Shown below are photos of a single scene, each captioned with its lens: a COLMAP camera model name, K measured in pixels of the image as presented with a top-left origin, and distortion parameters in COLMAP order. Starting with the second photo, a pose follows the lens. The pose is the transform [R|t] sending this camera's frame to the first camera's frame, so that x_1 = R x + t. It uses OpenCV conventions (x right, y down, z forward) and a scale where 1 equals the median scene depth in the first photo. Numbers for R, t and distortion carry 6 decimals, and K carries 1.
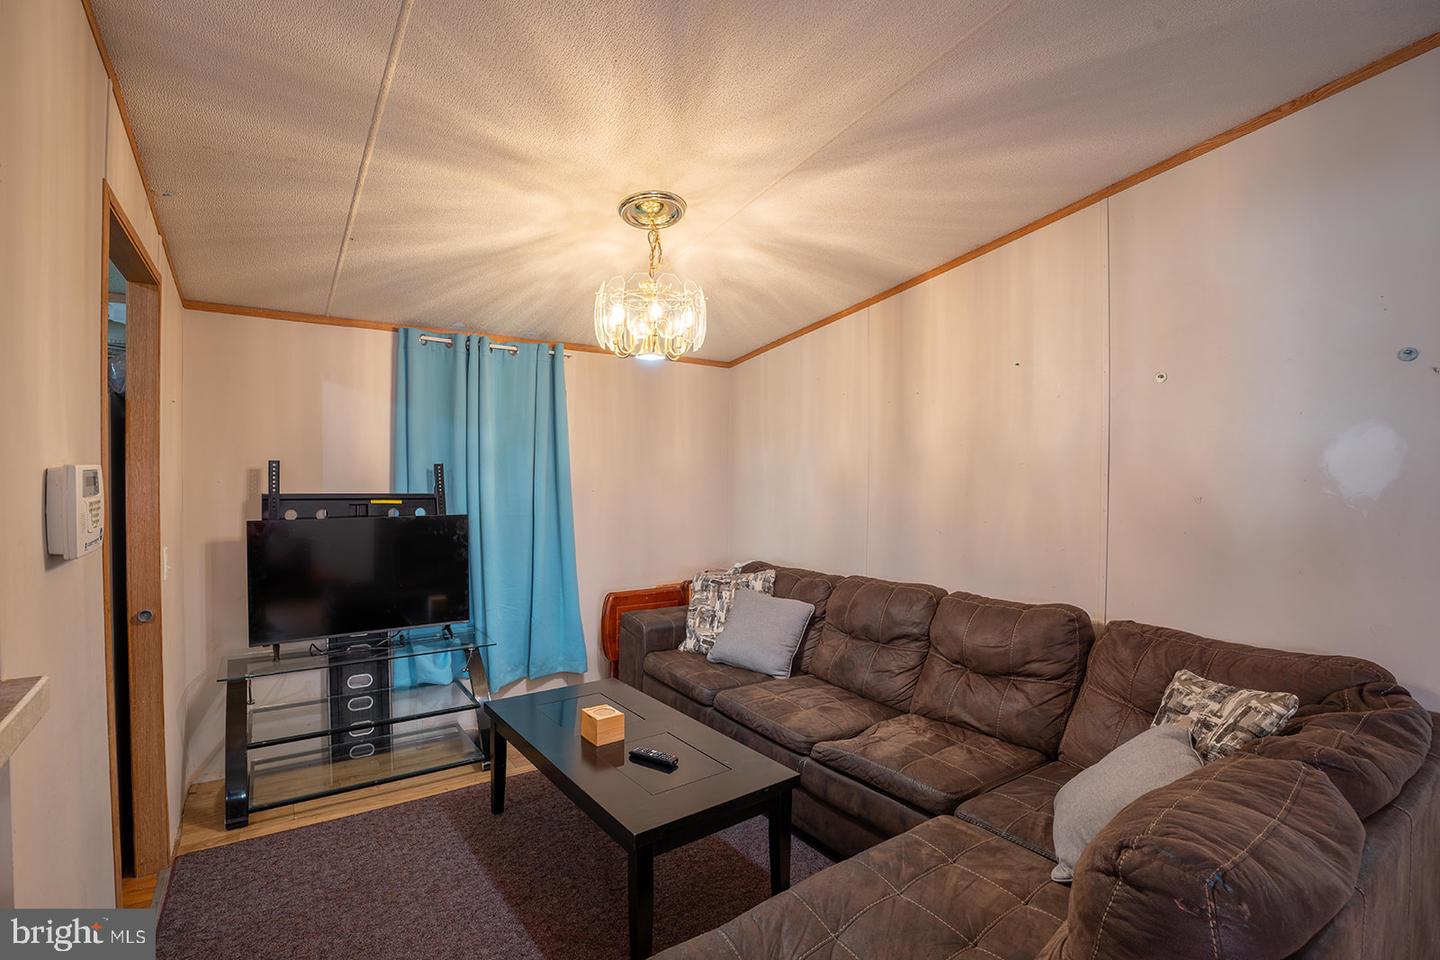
lens RADIAL K [[665.8, 0, 713.1], [0, 665.8, 477.9], [0, 0, 1]] dist [-0.004132, -0.000071]
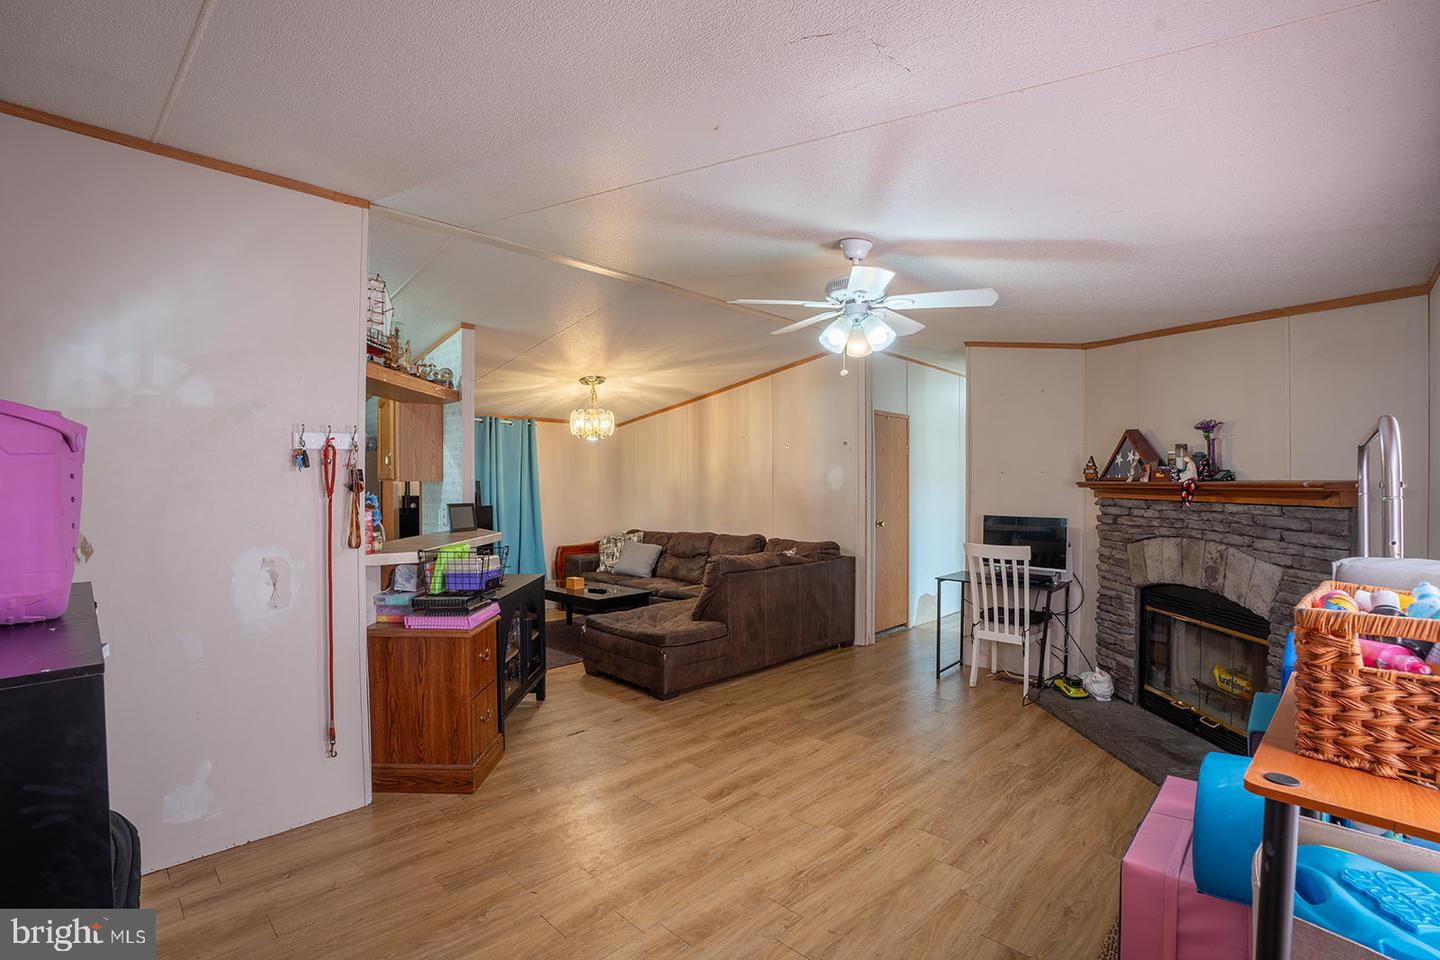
lens RADIAL K [[665.8, 0, 710.9], [0, 665.8, 488.3], [0, 0, 1]] dist [-0.004132, -0.000071]
pose [[0.982962, -0.009036, 0.183584, -0.082997], [0.010087, 0.999938, -0.004791, 0.019205], [-0.183529, 0.006561, 0.982992, -1.120495]]
